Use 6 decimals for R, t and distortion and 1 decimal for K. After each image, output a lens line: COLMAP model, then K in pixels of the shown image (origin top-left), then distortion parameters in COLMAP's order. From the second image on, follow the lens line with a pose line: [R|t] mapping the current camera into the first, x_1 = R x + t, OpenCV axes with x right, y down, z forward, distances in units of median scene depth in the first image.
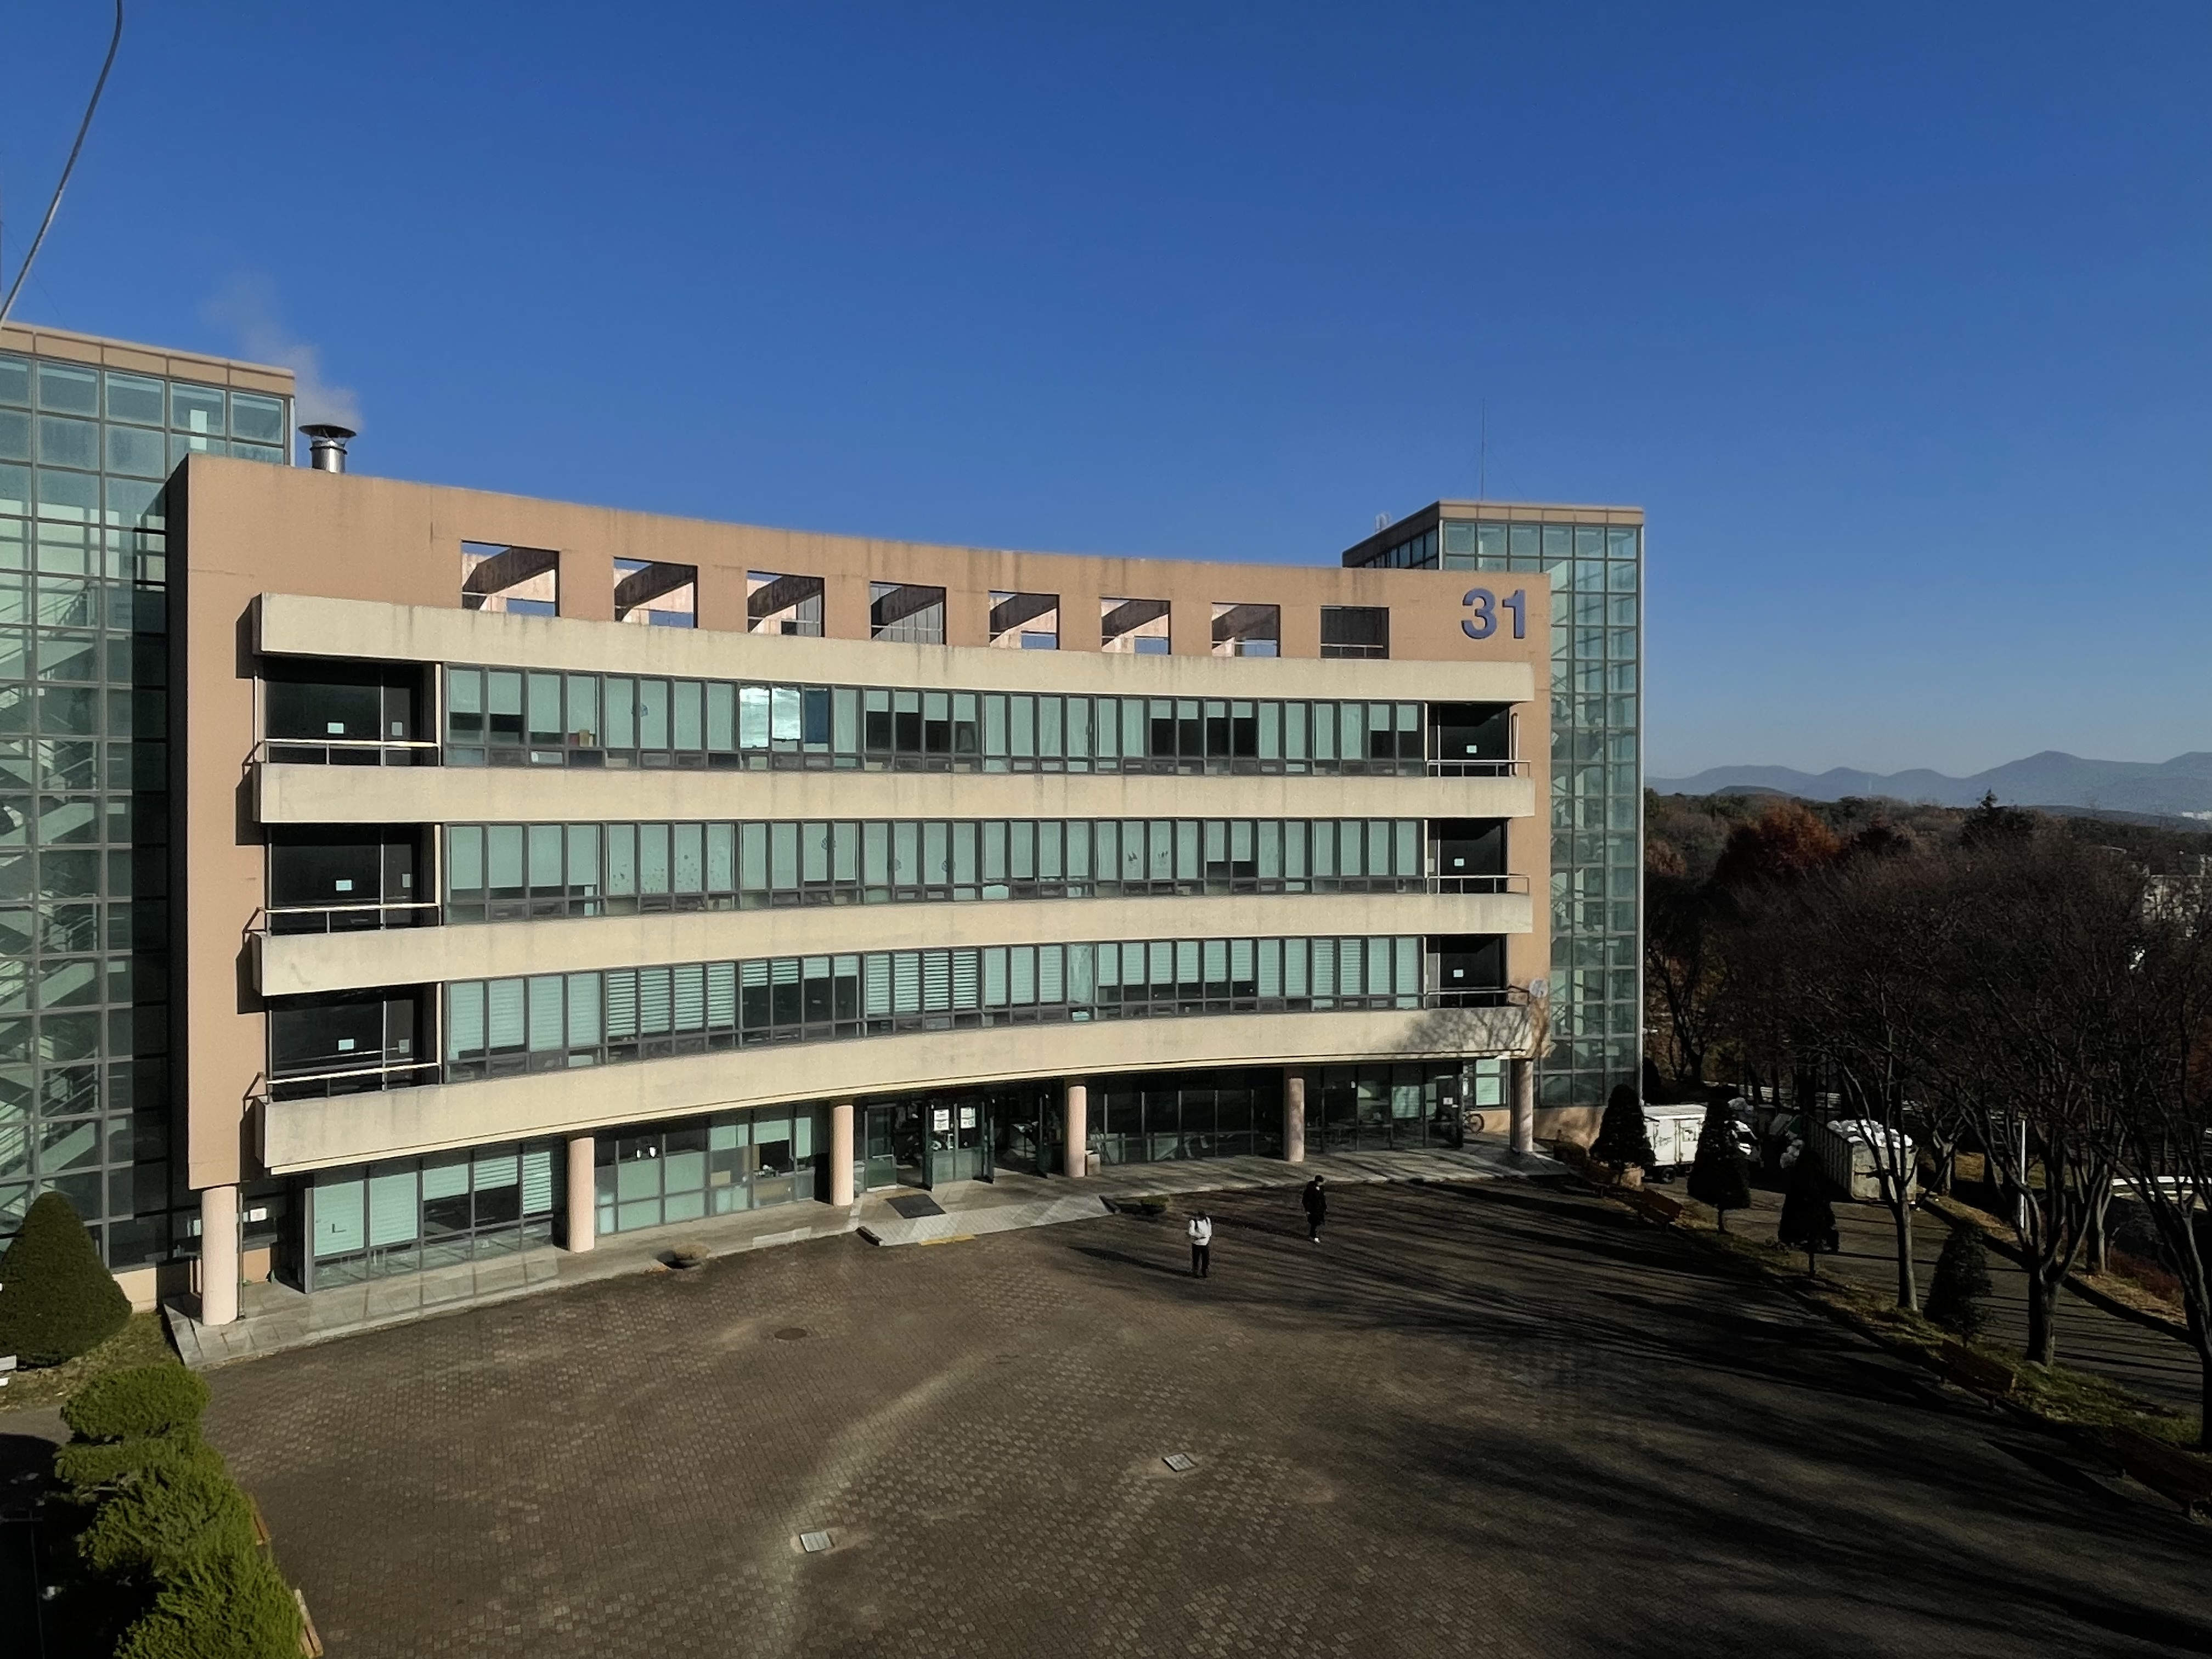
lens RADIAL K [[1369.3, 0, 1105.5], [0, 1369.3, 830.3], [0, 0, 1]] dist [-0.005326, -0.001663]
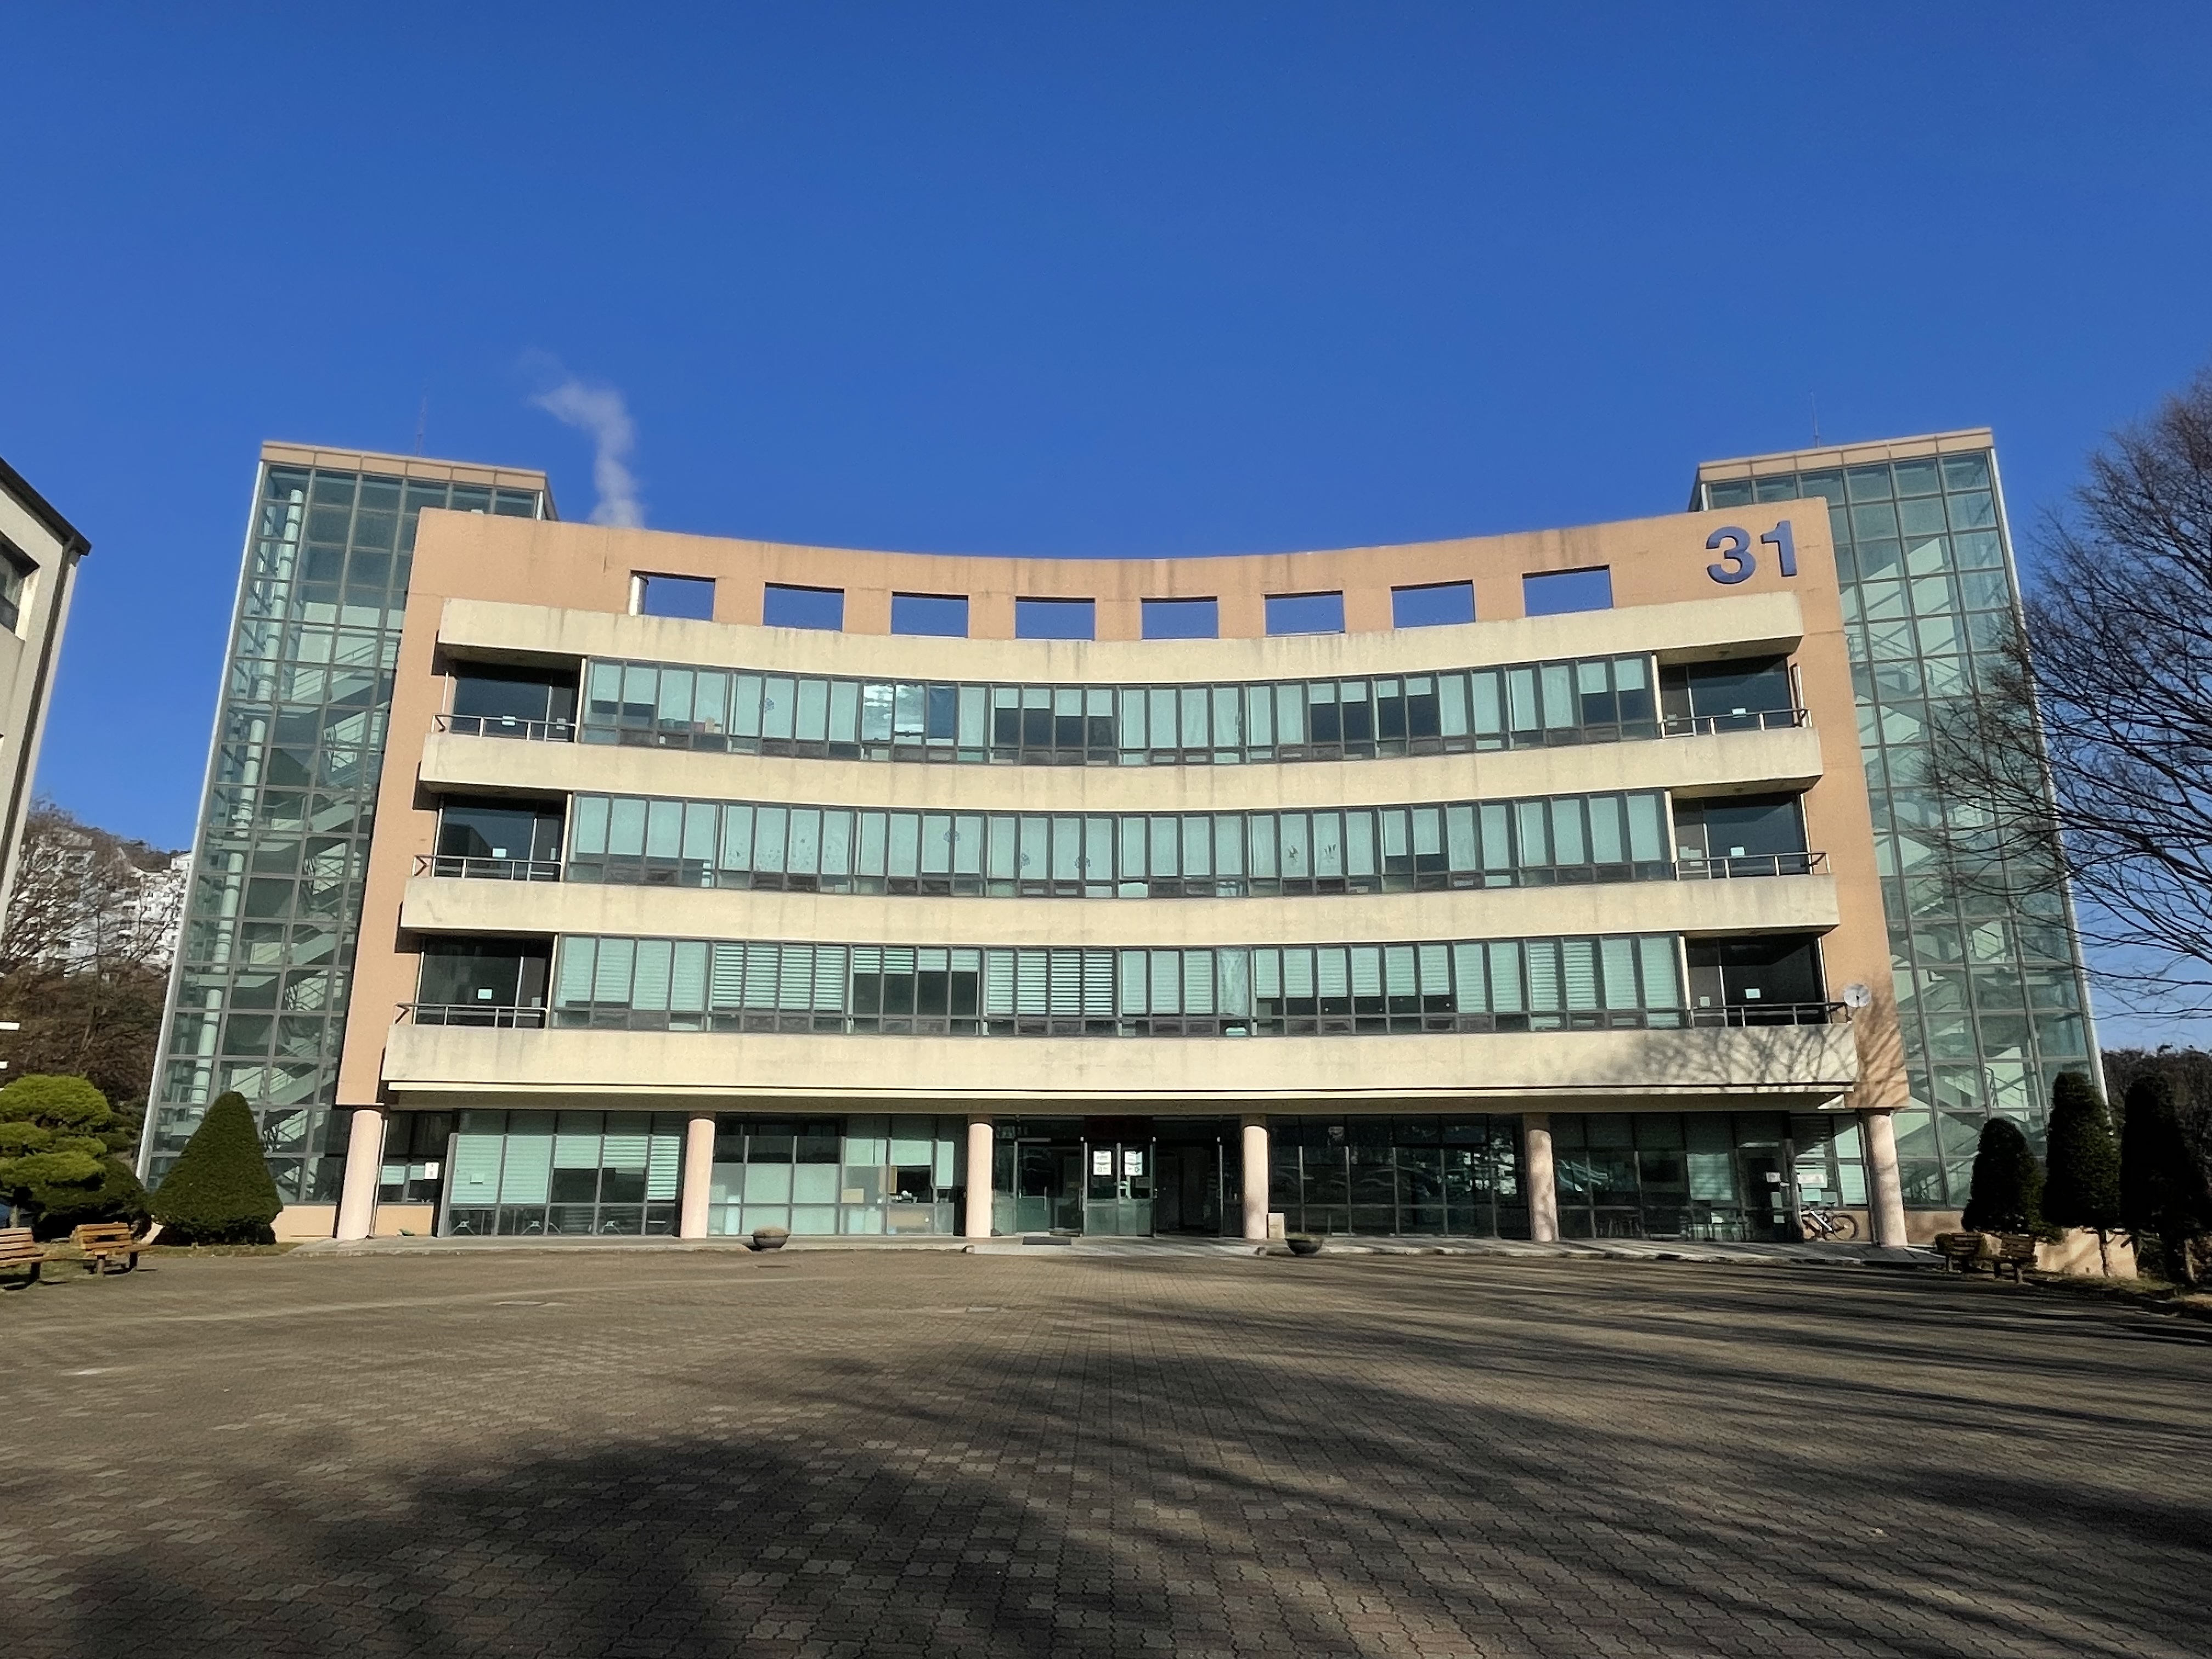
lens RADIAL K [[1396.7, 0, 1109.3], [0, 1396.7, 823.9], [0, 0, 1]] dist [-0.002102, -0.000160]
pose [[0.901918, -0.103918, -0.419219, 0.305794], [-0.010095, 0.965287, -0.260997, 0.249051], [0.431789, 0.239630, 0.869561, 0.164166]]
